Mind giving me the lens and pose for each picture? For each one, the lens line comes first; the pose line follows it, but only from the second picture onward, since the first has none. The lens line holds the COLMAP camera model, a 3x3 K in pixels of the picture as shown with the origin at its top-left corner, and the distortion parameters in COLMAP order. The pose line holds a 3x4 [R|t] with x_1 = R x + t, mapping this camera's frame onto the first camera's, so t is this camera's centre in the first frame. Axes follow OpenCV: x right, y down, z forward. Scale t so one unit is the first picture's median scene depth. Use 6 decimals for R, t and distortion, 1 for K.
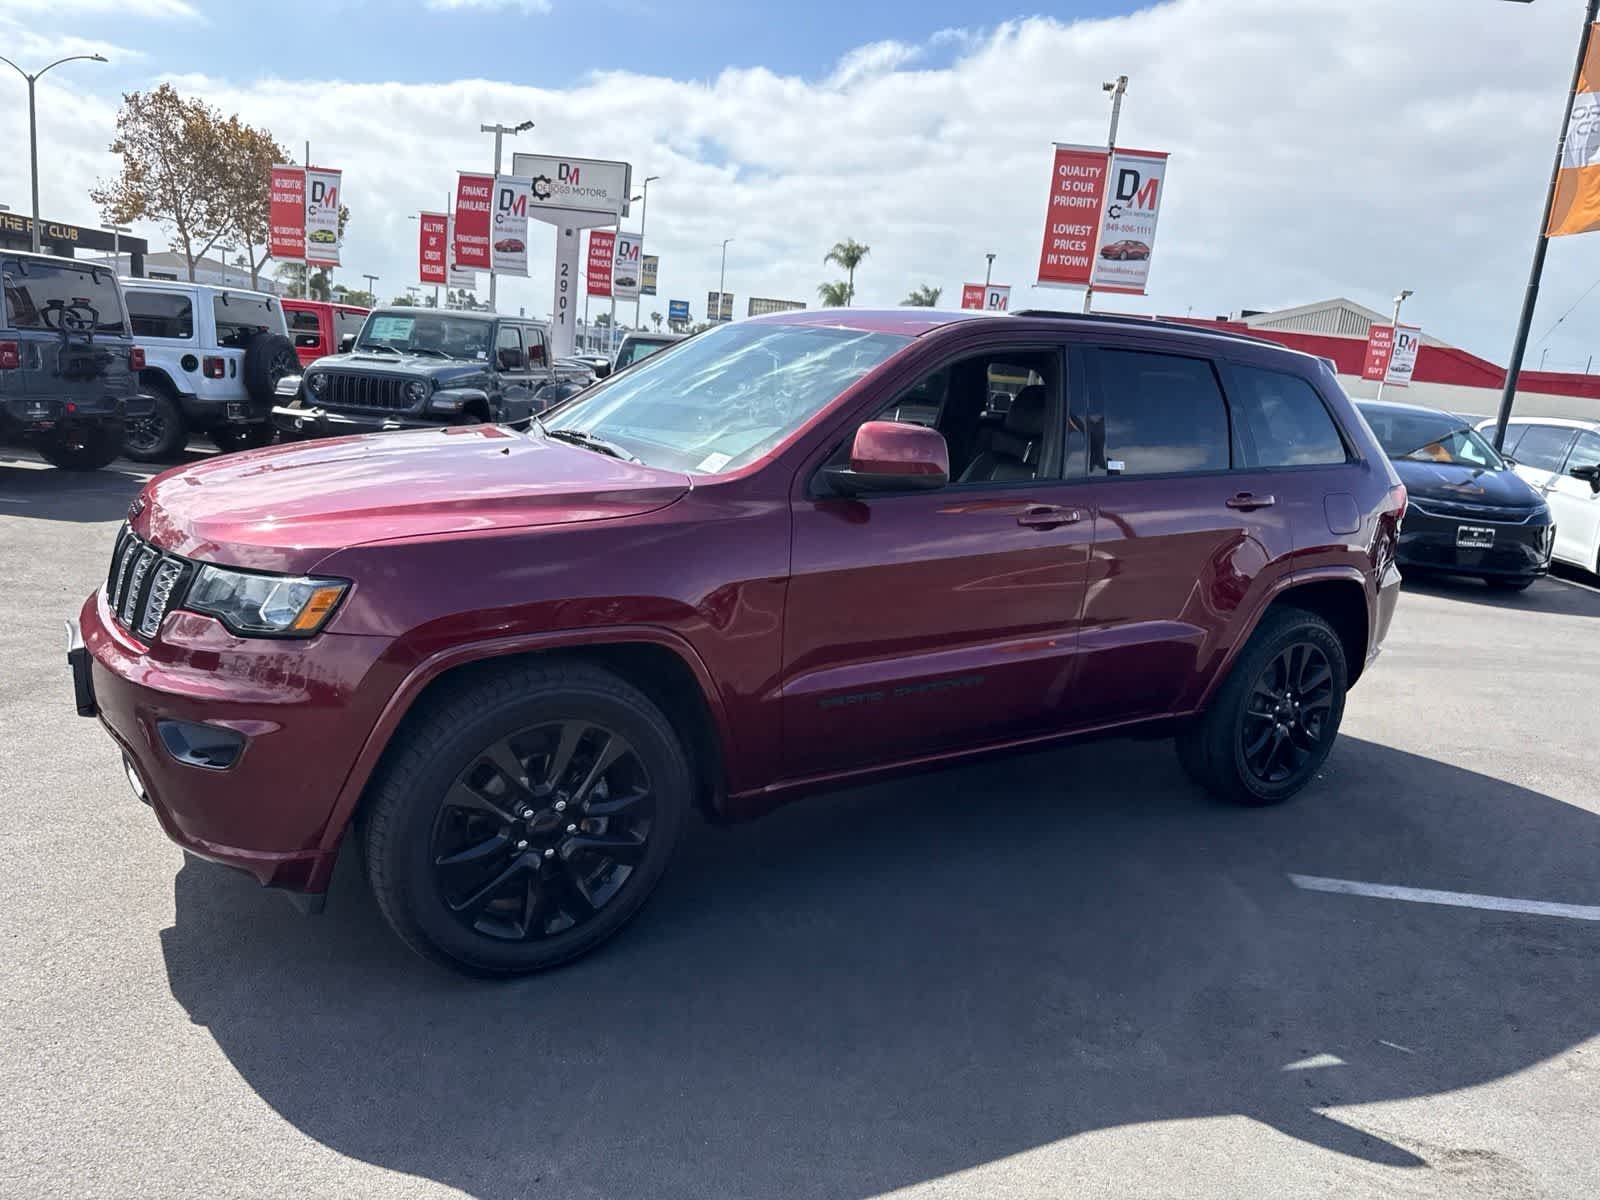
lens RADIAL K [[1137.7, 0, 808.0], [0, 1137.7, 597.6], [0, 0, 1]] dist [0.028769, -0.032517]
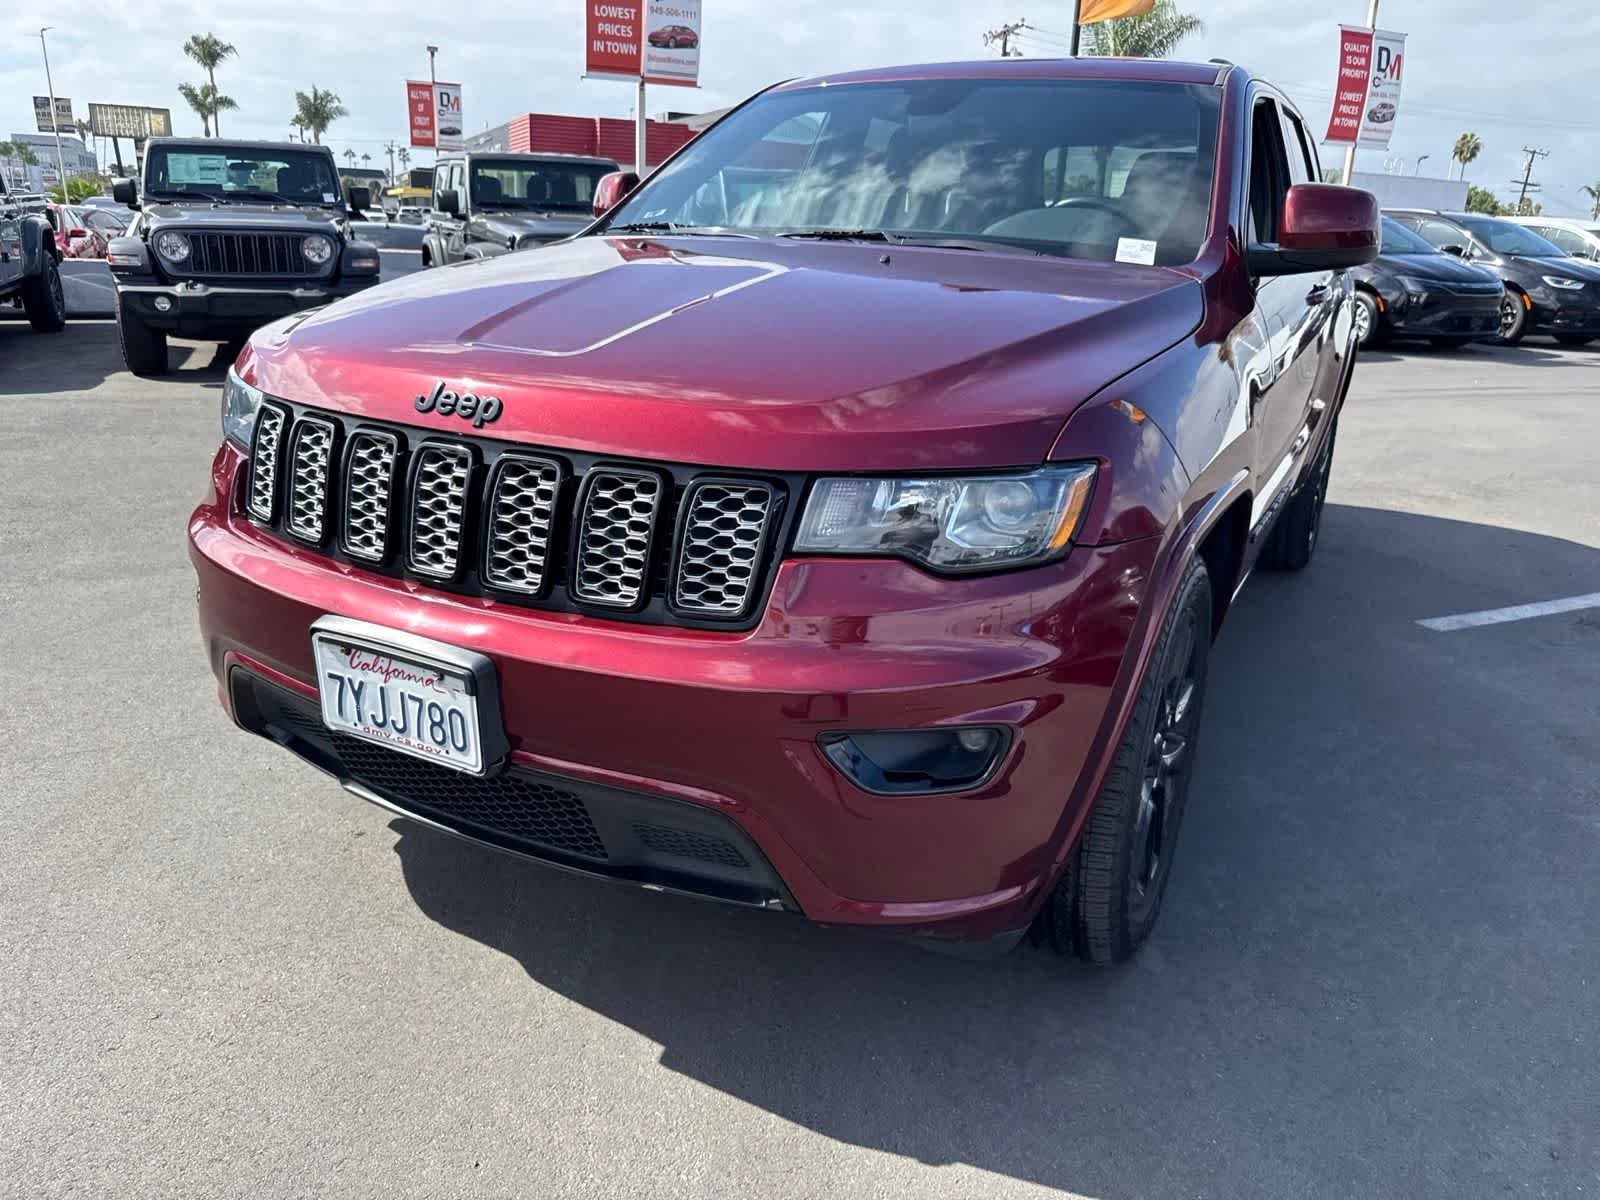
lens RADIAL K [[1137.7, 0, 808.0], [0, 1137.7, 597.6], [0, 0, 1]] dist [0.028769, -0.032517]
pose [[0.877711, -0.201721, 0.434664, -0.147264], [0.133737, 0.974154, 0.182037, -0.013940], [-0.460150, -0.101645, 0.882003, 0.087090]]
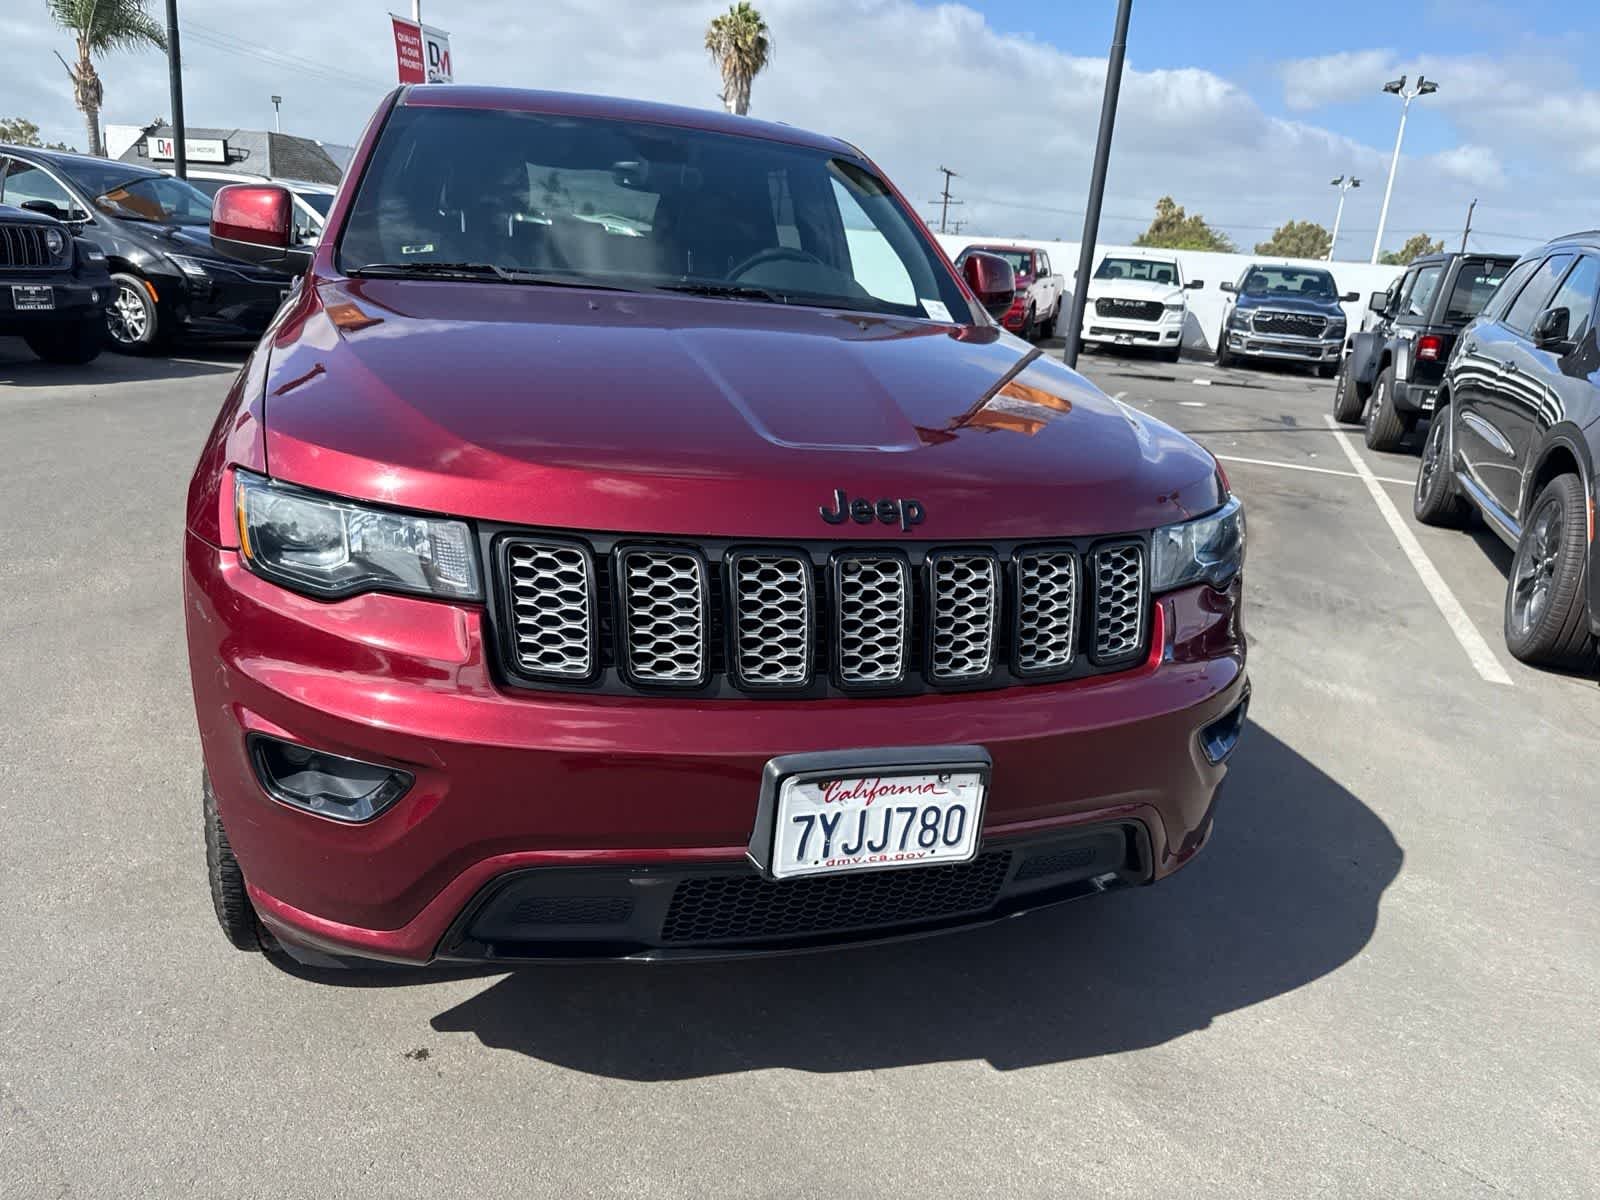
lens RADIAL K [[1151.1, 0, 807.9], [0, 1151.1, 583.6], [0, 0, 1]] dist [0.026178, -0.029422]
pose [[0.275145, -0.325868, 0.904492, -0.235347], [0.132150, 0.944693, 0.300151, -0.046233], [-0.952277, 0.036943, 0.302991, 0.181100]]
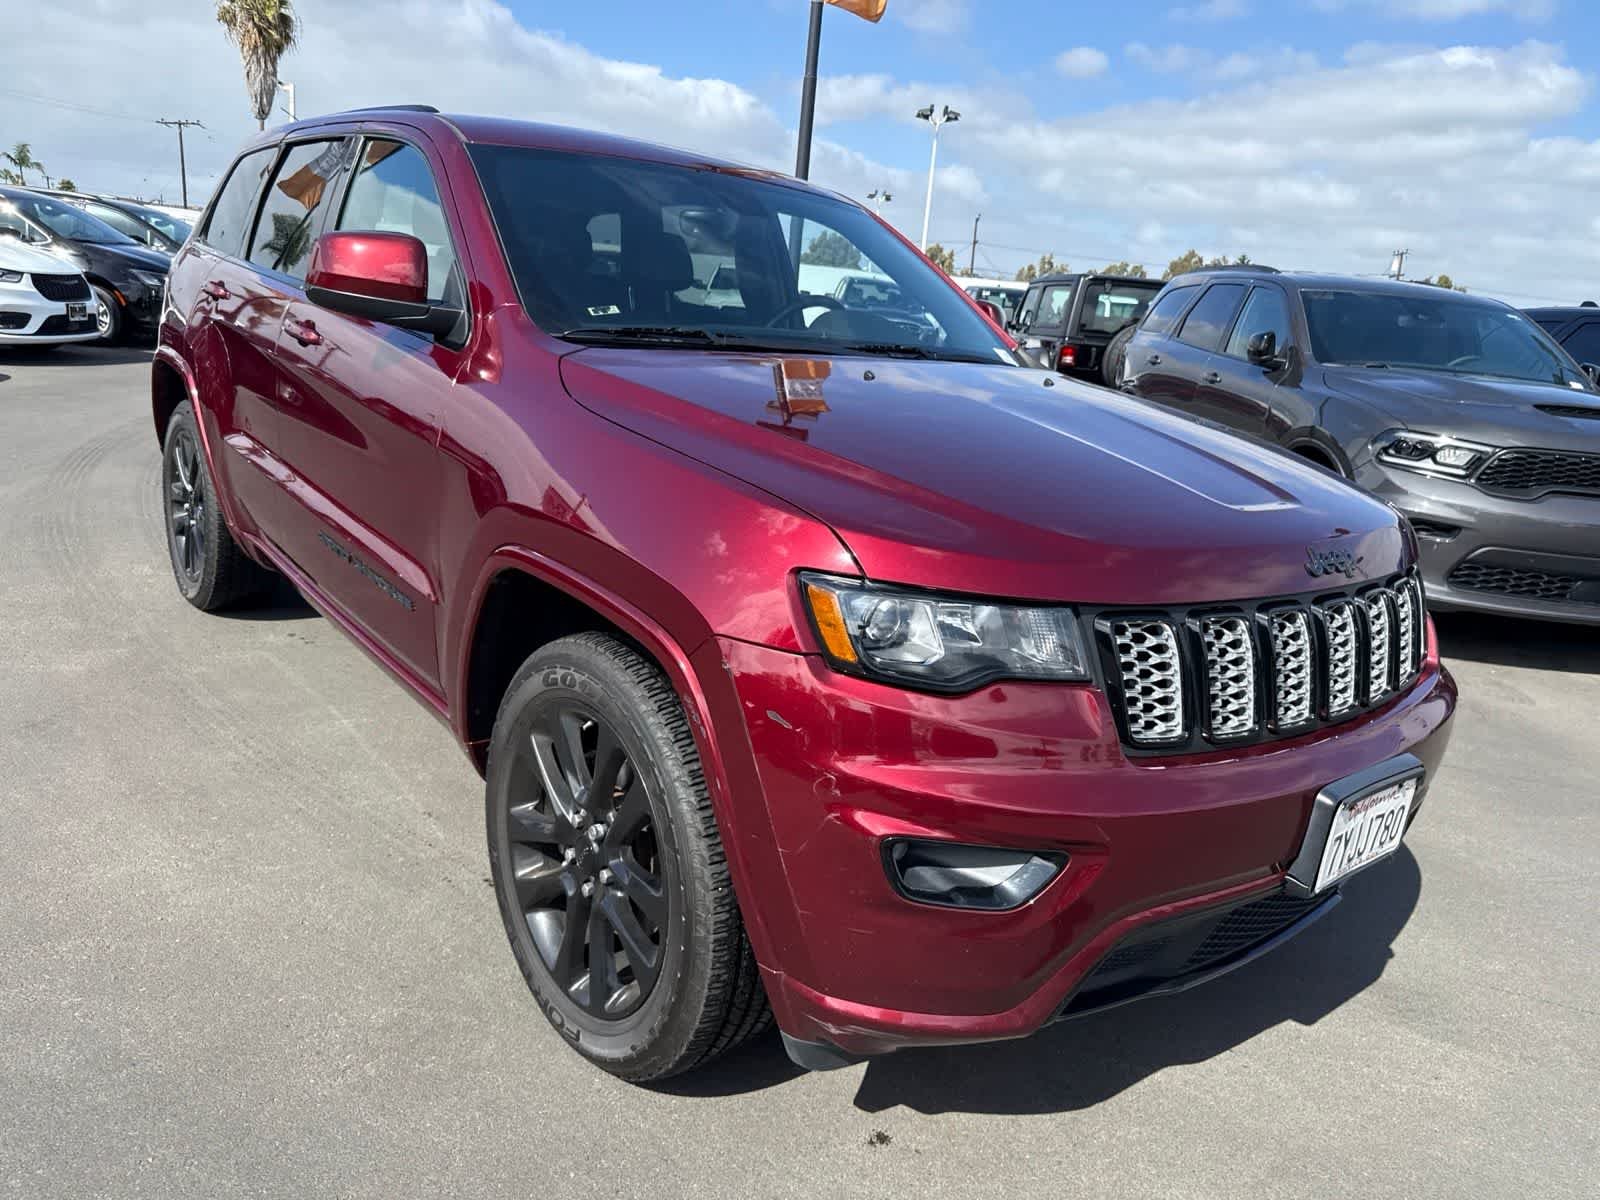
lens RADIAL K [[1145.1, 0, 807.2], [0, 1145.1, 591.3], [0, 0, 1]] dist [0.003898, -0.008104]
pose [[-0.094894, -0.342738, 0.934626, -0.245490], [0.094400, 0.931534, 0.351189, -0.067053], [-0.991001, 0.121554, -0.056043, 0.279911]]
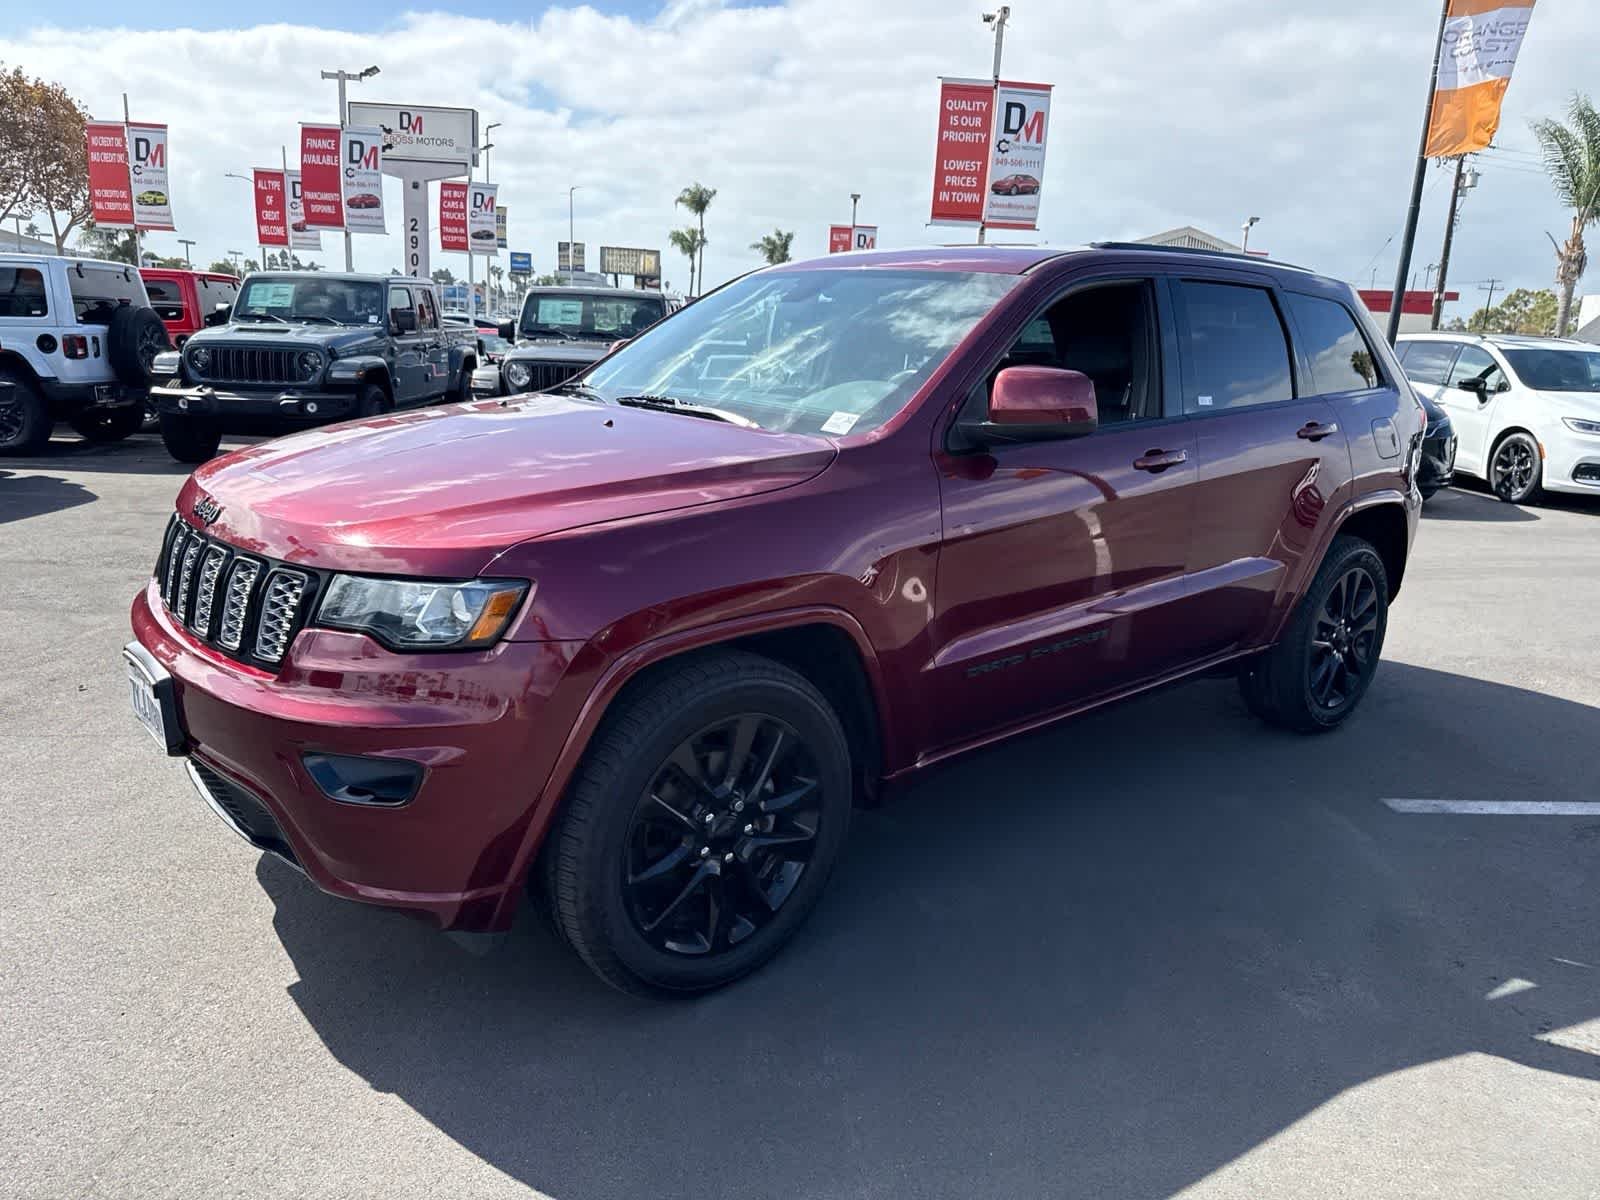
lens RADIAL K [[1137.7, 0, 808.0], [0, 1137.7, 597.6], [0, 0, 1]] dist [0.028769, -0.032517]
pose [[0.990737, -0.073822, 0.113974, -0.050037], [0.068754, 0.996489, 0.047783, -0.005096], [-0.117102, -0.039504, 0.992334, 0.017256]]
